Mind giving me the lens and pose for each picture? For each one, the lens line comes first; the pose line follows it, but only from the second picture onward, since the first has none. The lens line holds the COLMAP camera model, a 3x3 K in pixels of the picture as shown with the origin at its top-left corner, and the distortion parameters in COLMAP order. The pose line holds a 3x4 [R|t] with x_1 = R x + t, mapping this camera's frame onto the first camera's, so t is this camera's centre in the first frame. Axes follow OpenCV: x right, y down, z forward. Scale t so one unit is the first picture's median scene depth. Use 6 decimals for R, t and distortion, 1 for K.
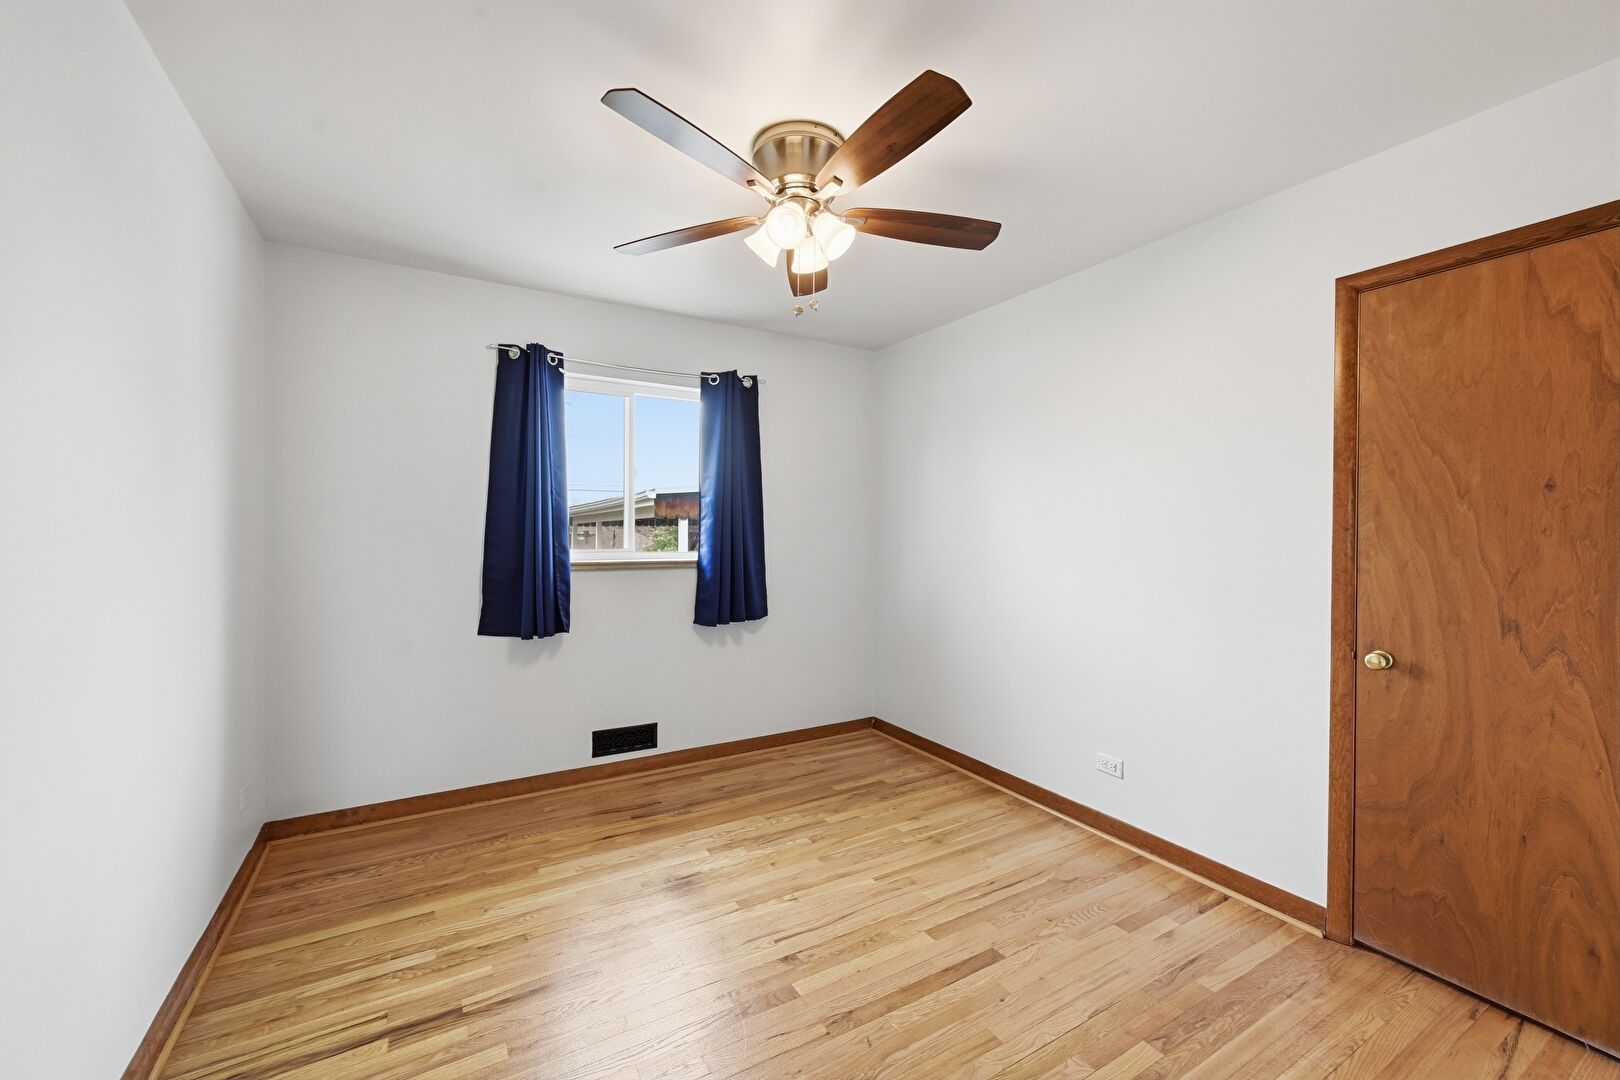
lens RADIAL K [[640.3, 0, 809.1], [0, 640.3, 535.5], [0, 0, 1]] dist [-0.000081, -0.000583]
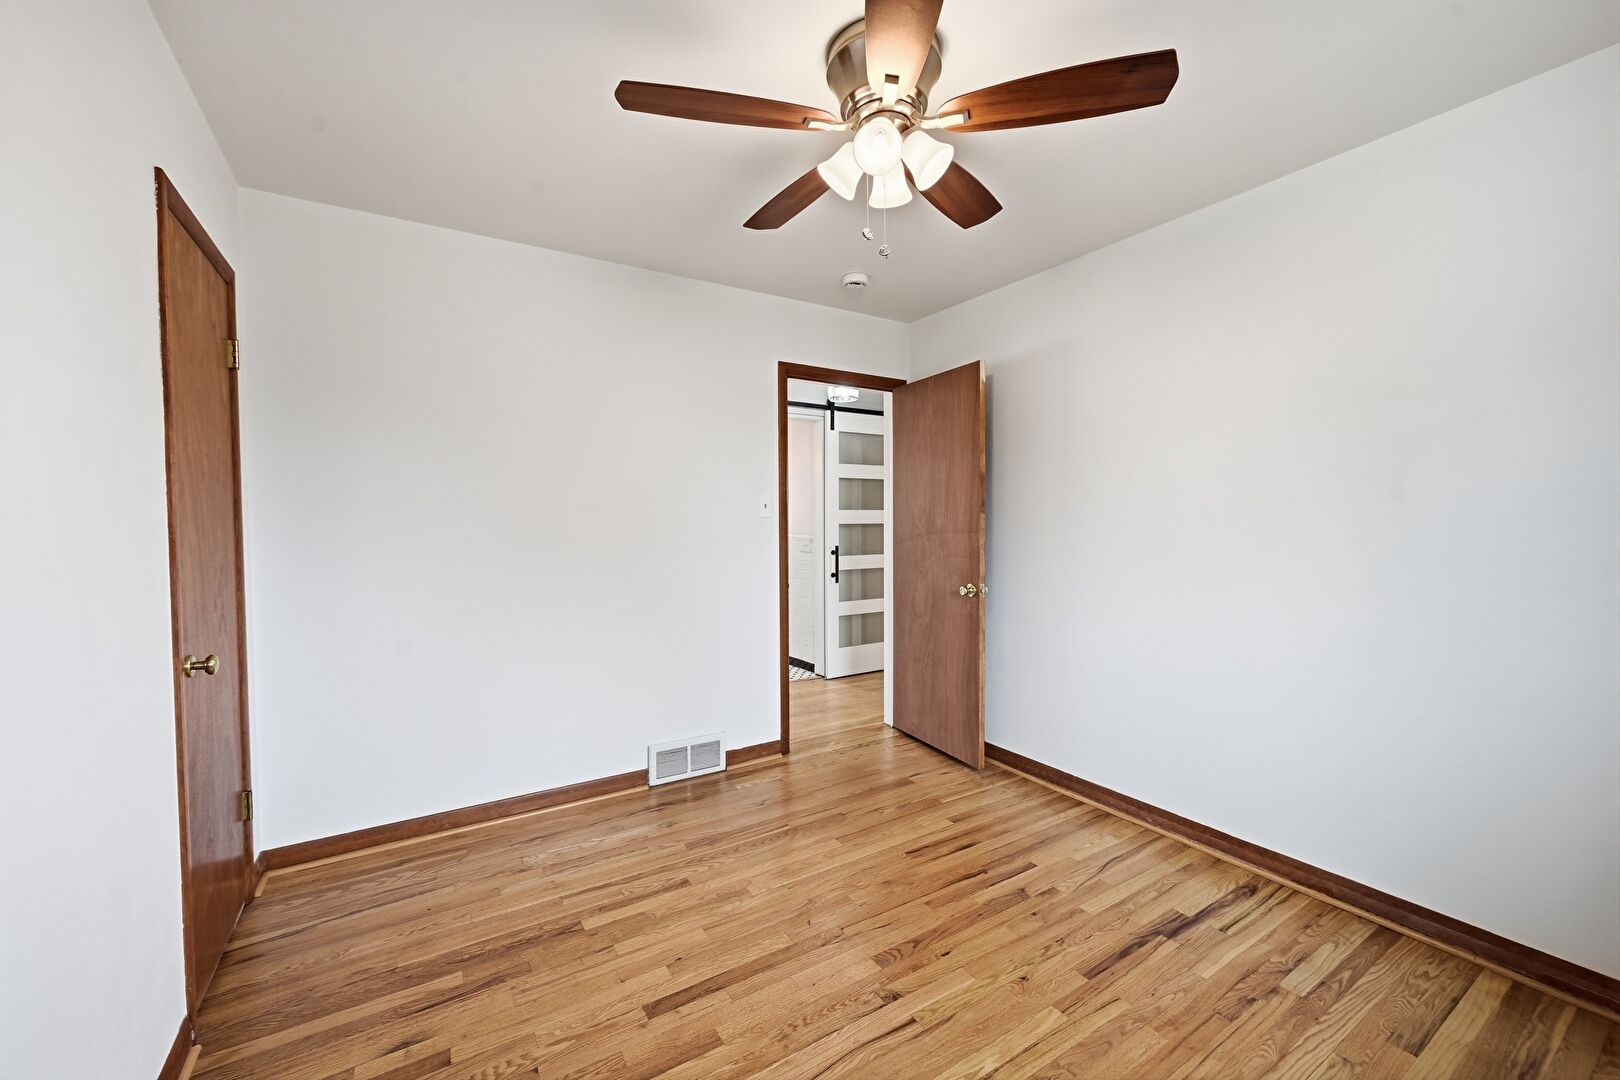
lens RADIAL K [[640.3, 0, 810.6], [0, 640.3, 538.6], [0, 0, 1]] dist [-0.000081, -0.000583]
pose [[-0.999611, -0.001173, -0.027870, 0.112521], [-0.002020, 0.999536, 0.030407, 0.001397], [0.027821, 0.030451, -0.999149, 1.976904]]
